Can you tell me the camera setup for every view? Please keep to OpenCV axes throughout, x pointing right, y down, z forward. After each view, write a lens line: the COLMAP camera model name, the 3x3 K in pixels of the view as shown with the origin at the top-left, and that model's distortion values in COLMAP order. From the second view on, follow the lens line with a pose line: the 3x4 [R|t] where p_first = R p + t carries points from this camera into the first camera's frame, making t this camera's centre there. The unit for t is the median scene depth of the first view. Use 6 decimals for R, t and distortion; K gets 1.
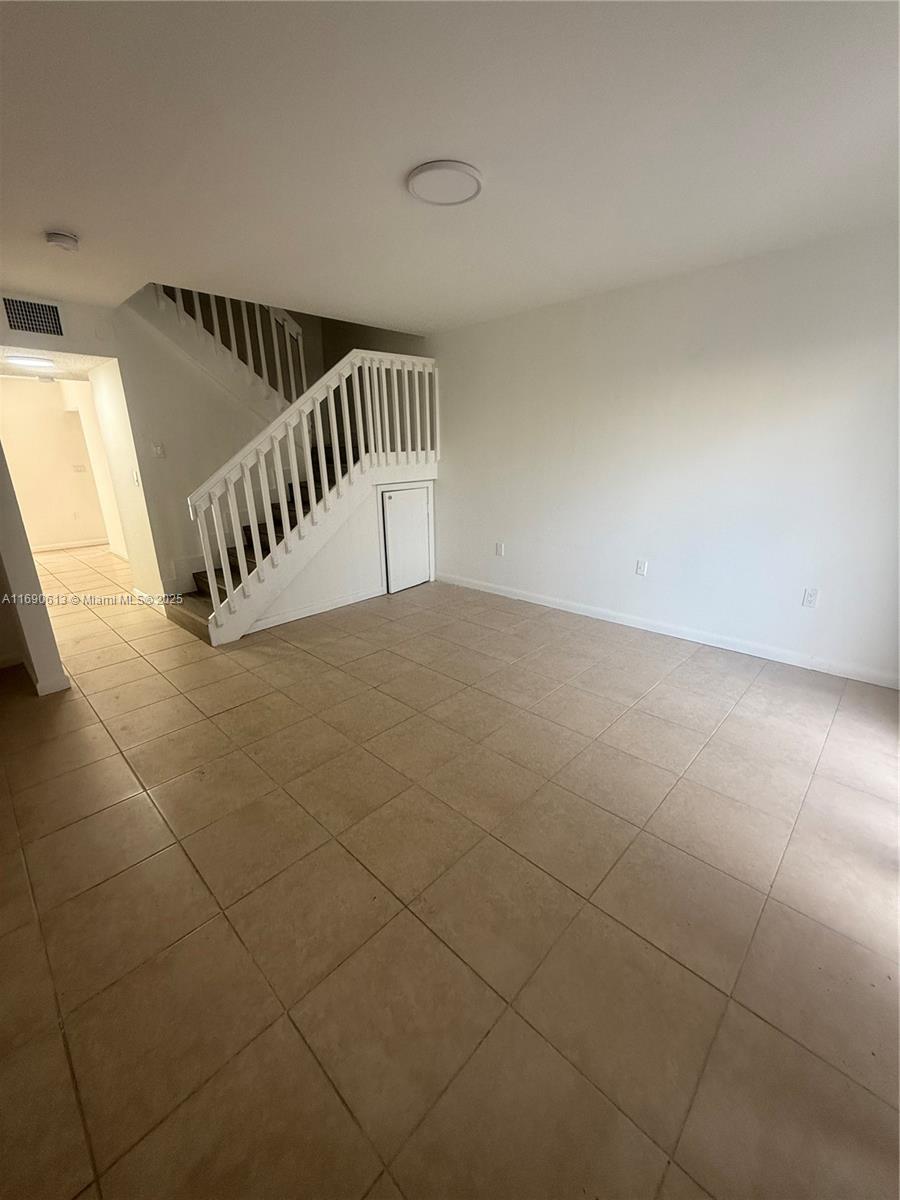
lens RADIAL K [[481.0, 0, 453.9], [0, 481.0, 599.2], [0, 0, 1]] dist [0.002595, 0.000041]
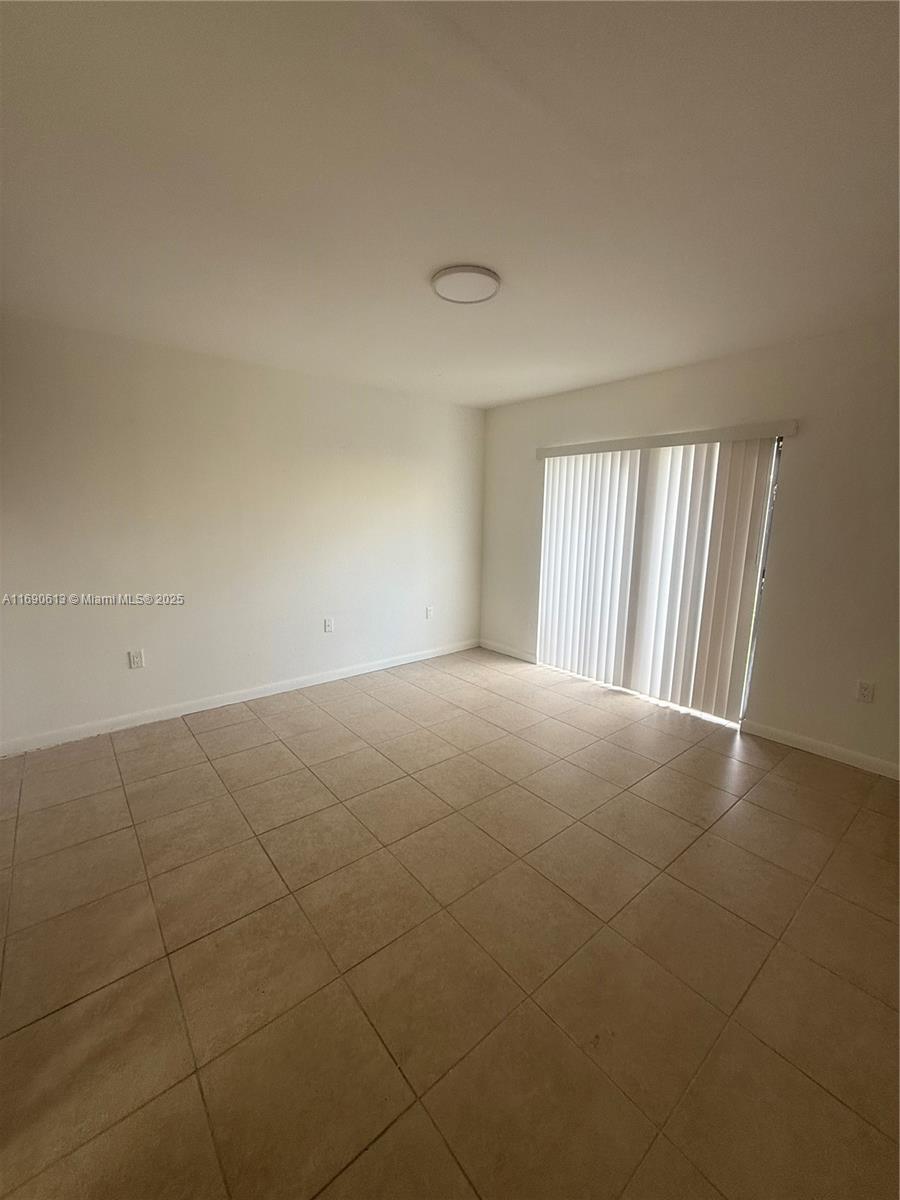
lens RADIAL K [[481.0, 0, 453.9], [0, 481.0, 598.5], [0, 0, 1]] dist [0.002595, 0.000041]
pose [[0.110996, -0.160354, 0.980799, -0.656830], [0.282873, 0.951174, 0.123498, -0.183732], [-0.952713, 0.263733, 0.150937, 0.582804]]
